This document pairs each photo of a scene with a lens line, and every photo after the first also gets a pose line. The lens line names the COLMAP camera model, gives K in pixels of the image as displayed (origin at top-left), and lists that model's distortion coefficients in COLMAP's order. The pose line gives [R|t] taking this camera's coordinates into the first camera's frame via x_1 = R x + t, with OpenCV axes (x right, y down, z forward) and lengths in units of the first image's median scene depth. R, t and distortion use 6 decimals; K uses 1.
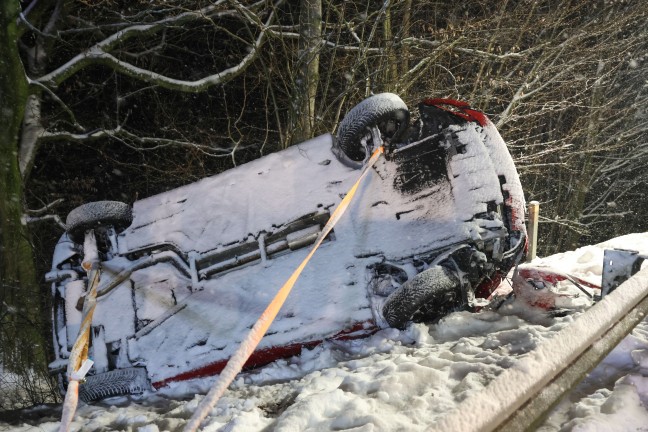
lens RADIAL K [[754.8, 0, 321.6], [0, 754.8, 217.0], [0, 0, 1]] dist [0.001791, 0.000000]
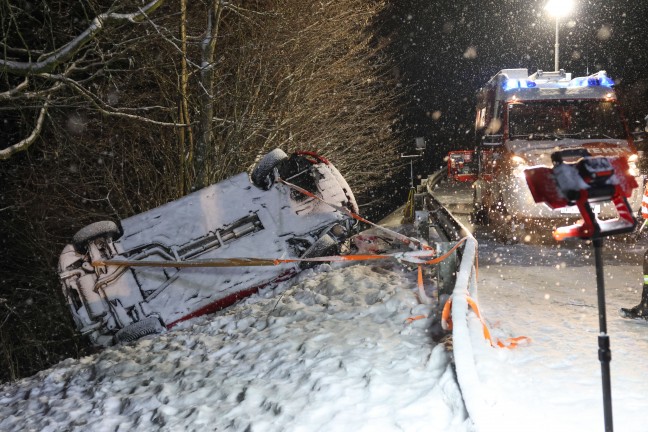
lens RADIAL K [[754.8, 0, 323.3], [0, 754.8, 214.5], [0, 0, 1]] dist [0.001791, 0.000000]
pose [[0.857232, -0.055777, 0.511900, -0.755376], [0.106365, 0.991857, -0.070045, 0.132532], [-0.503825, 0.114493, 0.856184, -0.599220]]
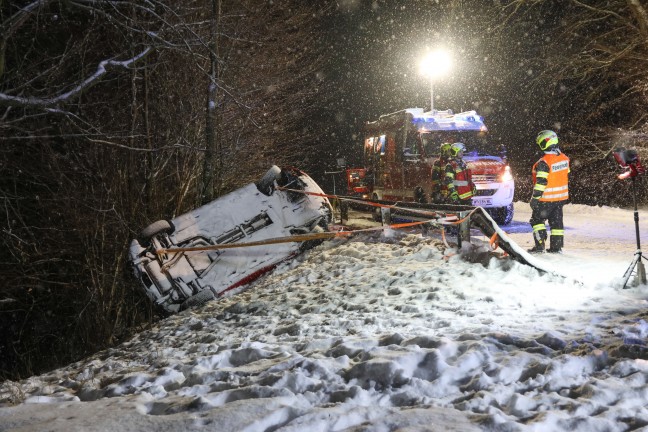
lens RADIAL K [[754.8, 0, 324.8], [0, 754.8, 216.6], [0, 0, 1]] dist [0.001791, 0.000000]
pose [[0.660034, -0.061992, 0.748674, -1.670438], [0.165949, 0.984001, -0.064824, 0.191588], [-0.732677, 0.167027, 0.659762, -0.743422]]
